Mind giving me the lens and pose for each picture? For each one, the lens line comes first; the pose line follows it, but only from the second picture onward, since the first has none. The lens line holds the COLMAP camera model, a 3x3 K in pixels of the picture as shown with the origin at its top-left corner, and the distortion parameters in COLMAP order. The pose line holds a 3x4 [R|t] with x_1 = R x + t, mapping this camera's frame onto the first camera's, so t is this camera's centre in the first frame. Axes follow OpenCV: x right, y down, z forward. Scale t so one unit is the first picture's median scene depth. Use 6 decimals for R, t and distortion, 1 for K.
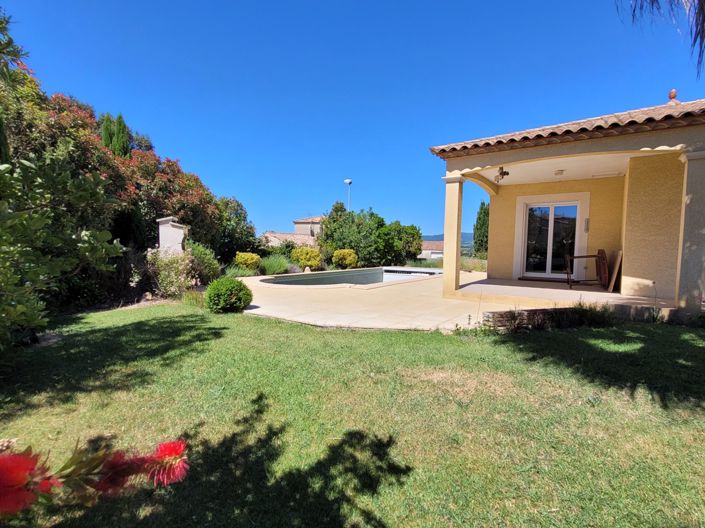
lens RADIAL K [[353.1, 0, 353.3], [0, 353.1, 269.5], [0, 0, 1]] dist [-0.026031, -0.000141]
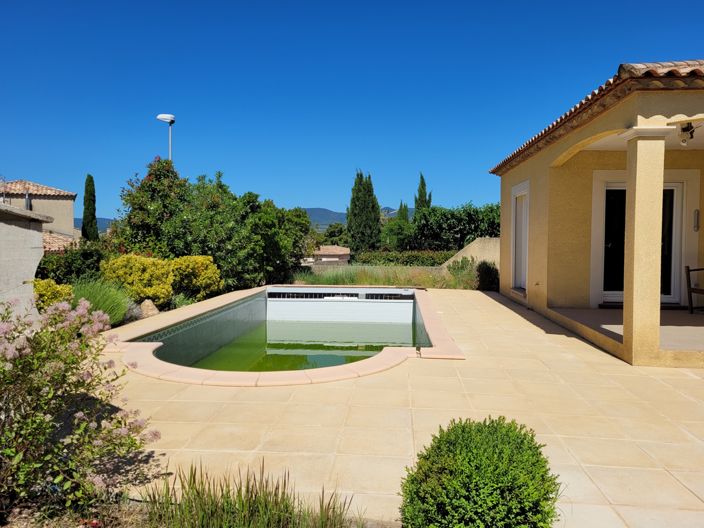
lens RADIAL K [[543.9, 0, 351.3], [0, 543.9, 260.5], [0, 0, 1]] dist [0.006841, 0.000304]
pose [[0.859595, -0.027506, 0.510235, -0.221100], [0.038126, 0.999219, -0.010364, -0.034227], [-0.509552, 0.028362, 0.859973, 0.238125]]
